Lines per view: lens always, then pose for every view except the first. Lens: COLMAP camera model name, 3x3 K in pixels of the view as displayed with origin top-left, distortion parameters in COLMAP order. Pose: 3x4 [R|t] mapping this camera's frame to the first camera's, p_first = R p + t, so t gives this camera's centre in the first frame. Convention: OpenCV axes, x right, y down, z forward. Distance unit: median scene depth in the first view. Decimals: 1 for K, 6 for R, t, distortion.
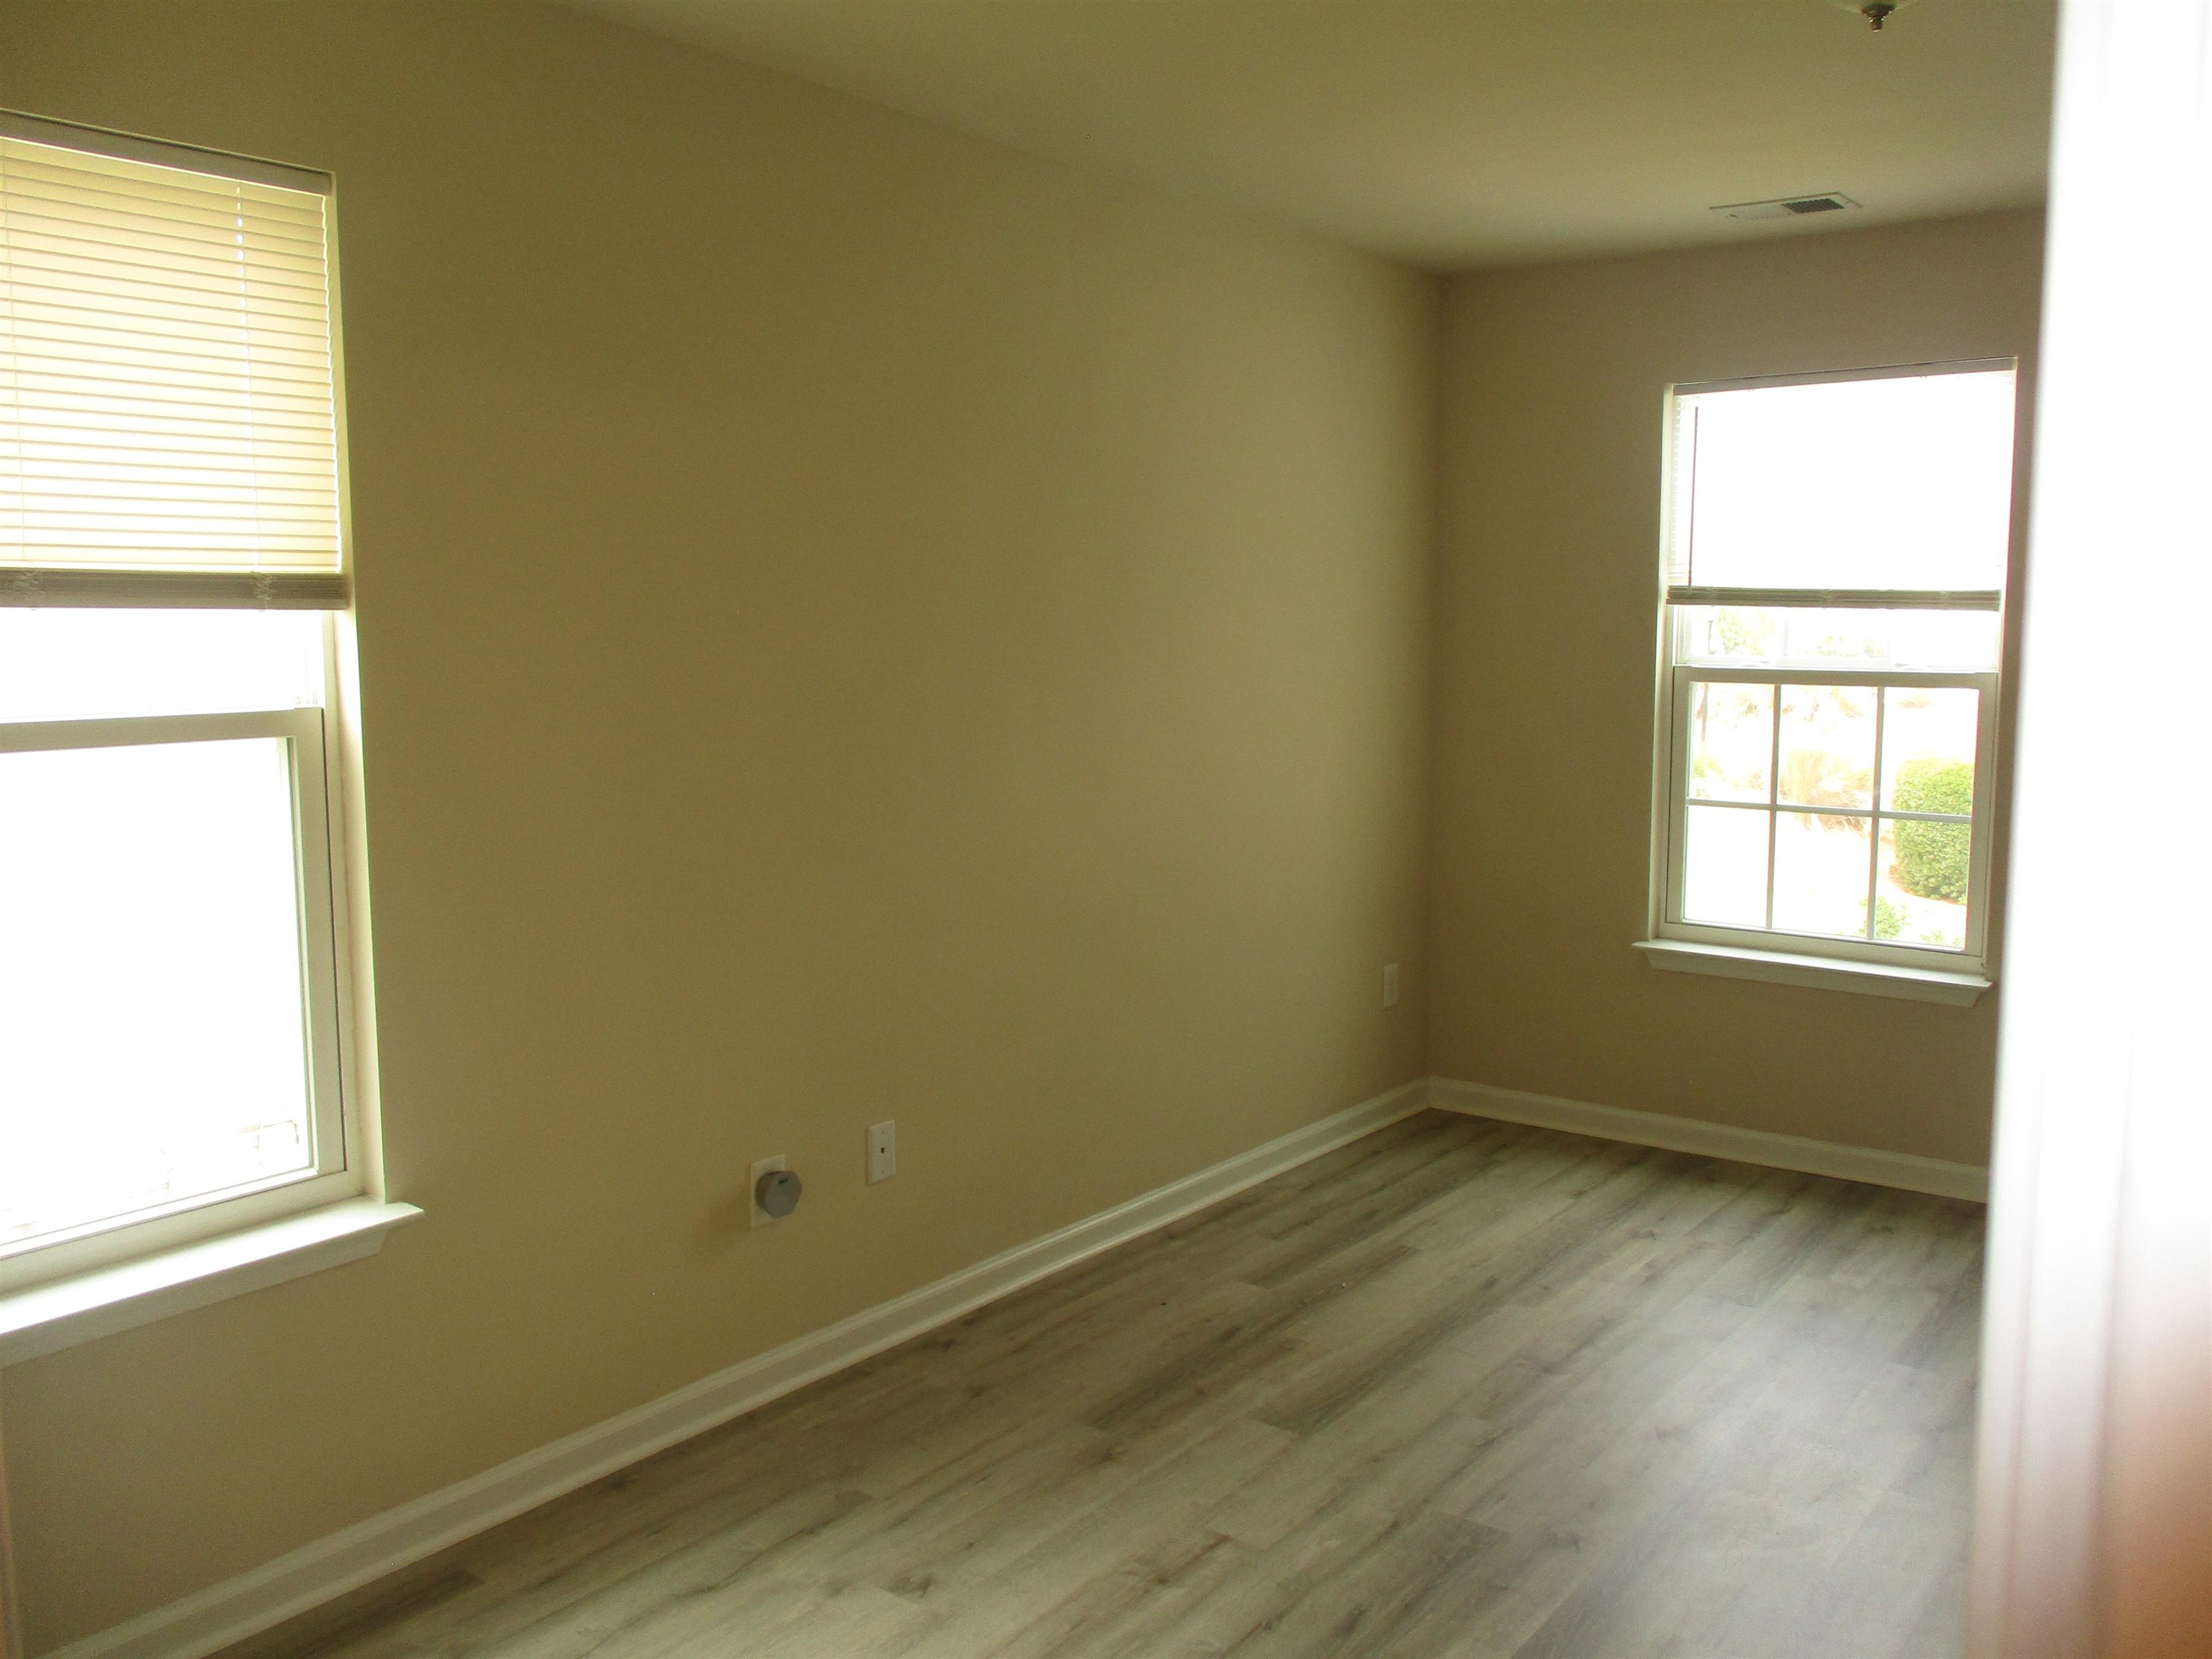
lens RADIAL K [[1846.9, 0, 1111.7], [0, 1846.9, 828.4], [0, 0, 1]] dist [-0.018447, 0.005563]
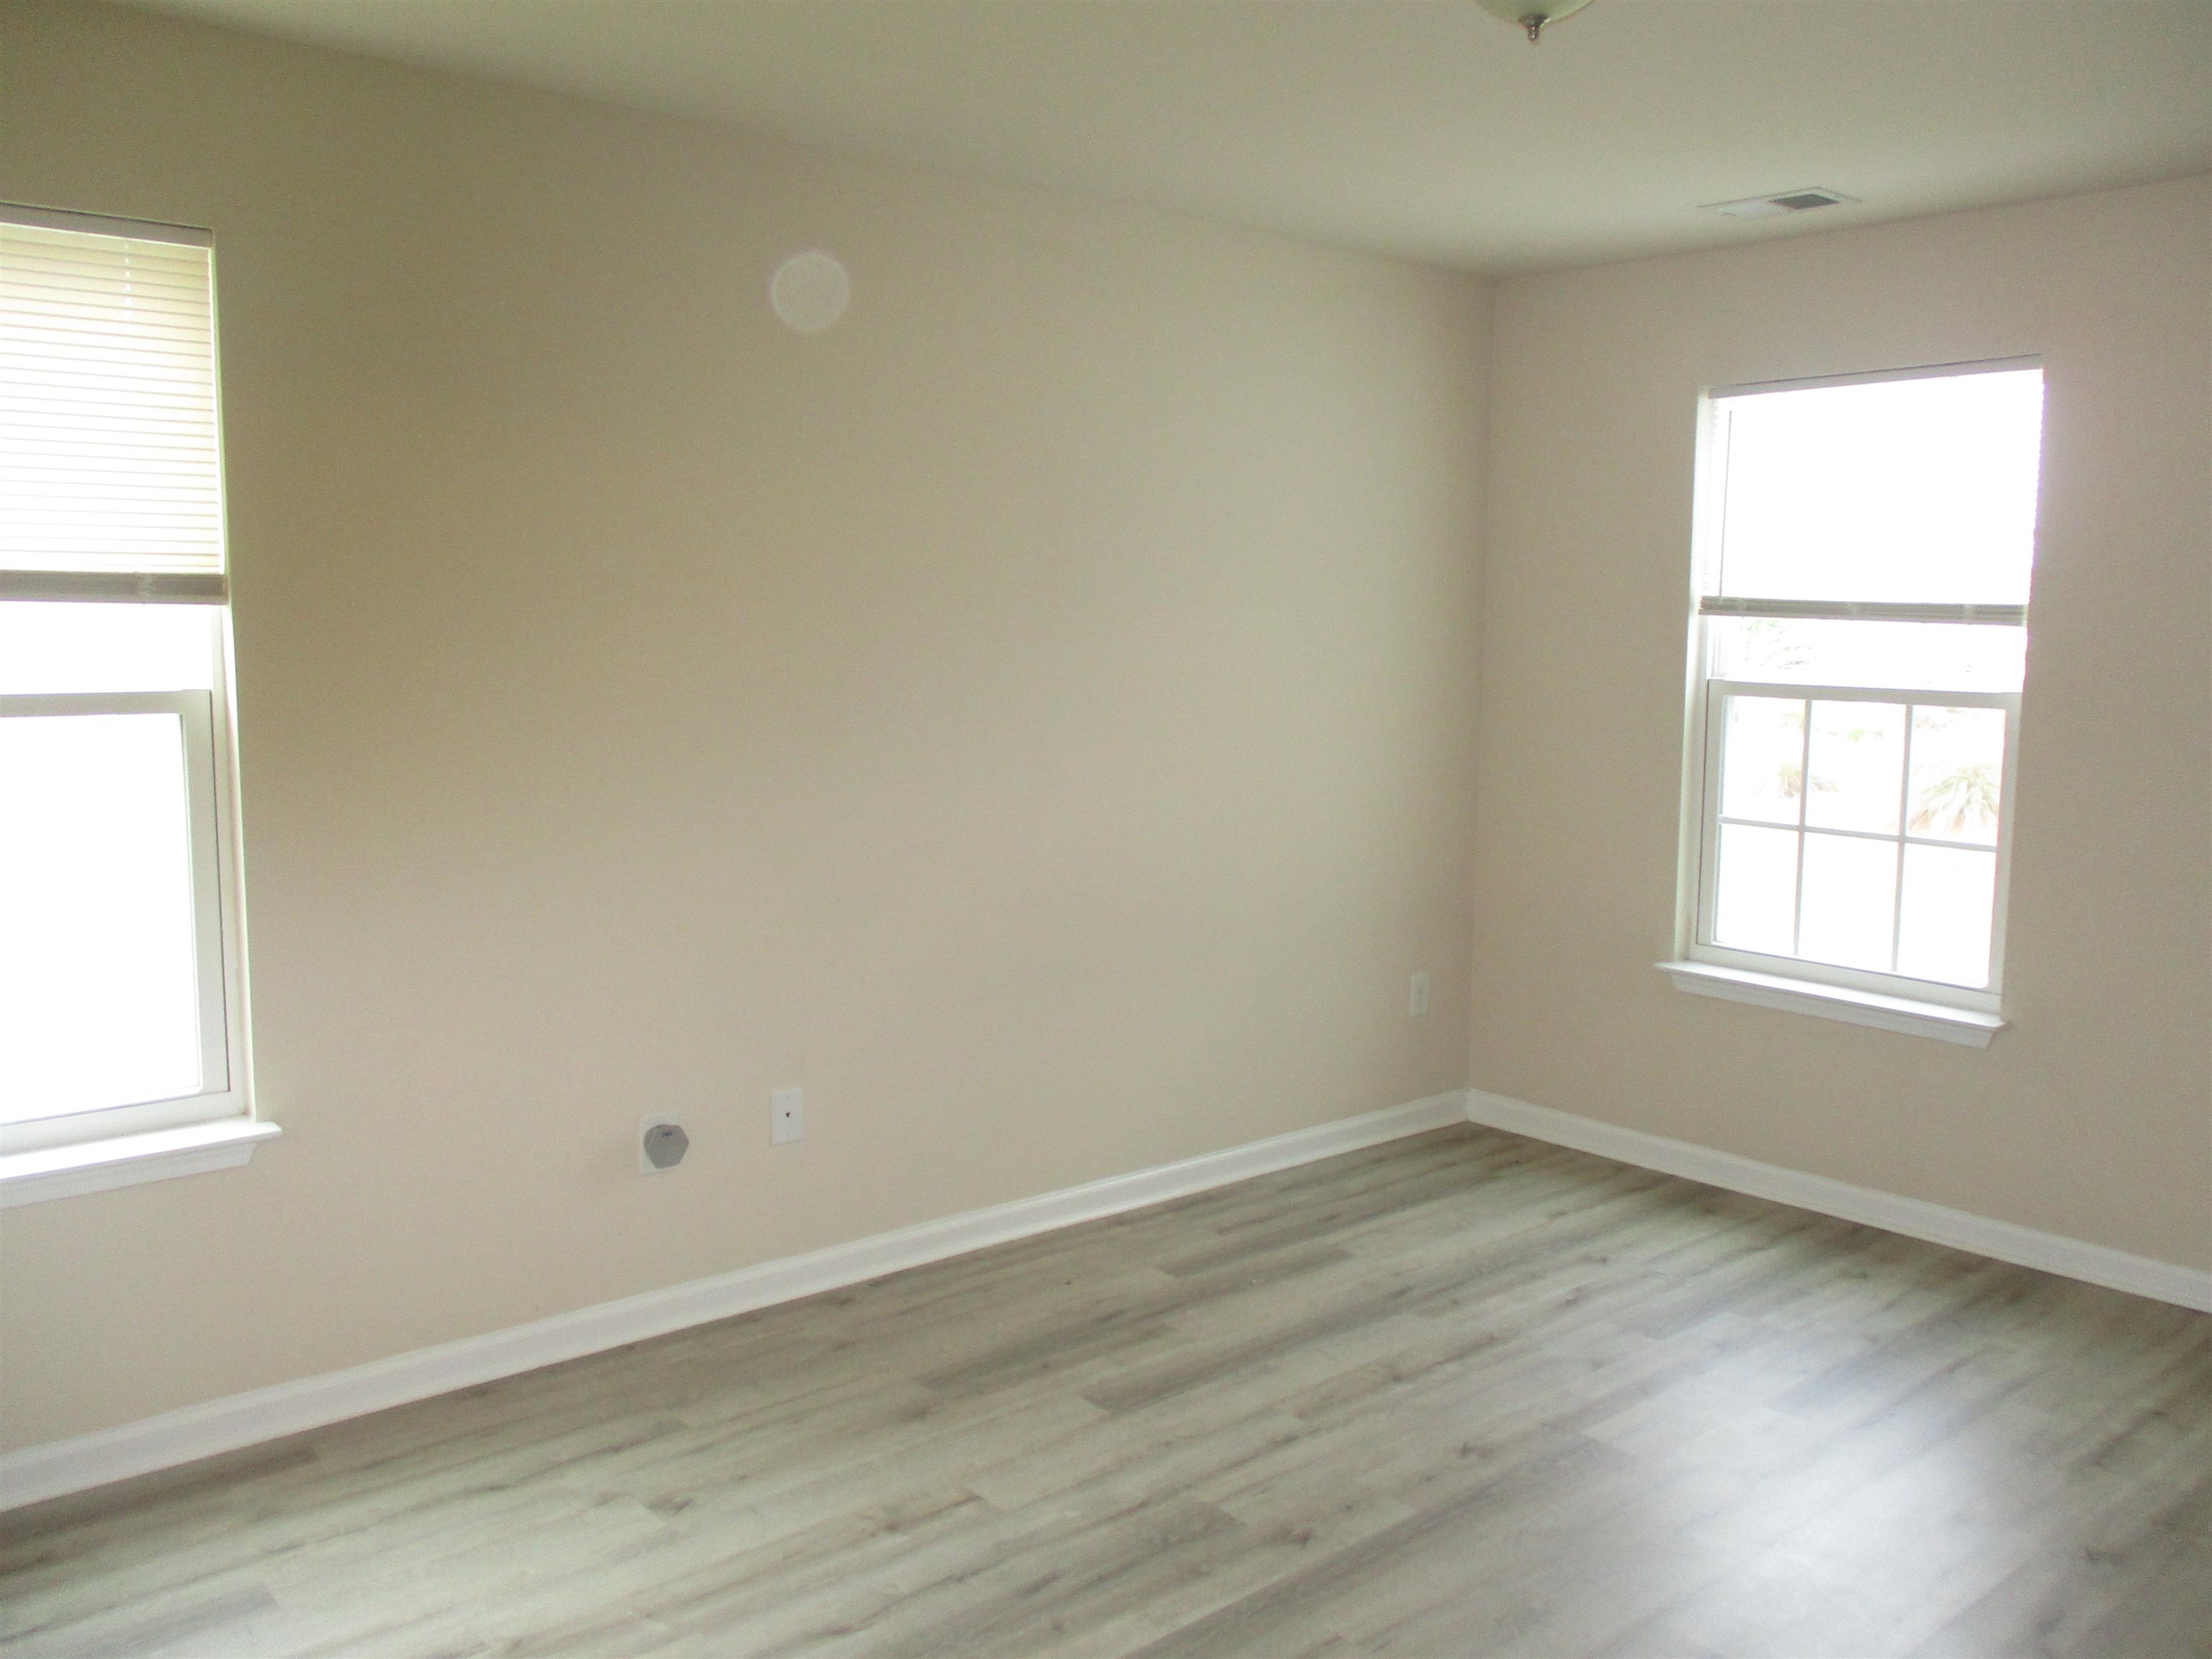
lens RADIAL K [[1846.9, 0, 1111.7], [0, 1846.9, 828.4], [0, 0, 1]] dist [-0.018447, 0.005563]
pose [[0.978181, 0.036006, -0.204608, 0.252229], [-0.036255, 0.999339, 0.002535, -0.001206], [0.204564, 0.004938, 0.978841, -0.011110]]
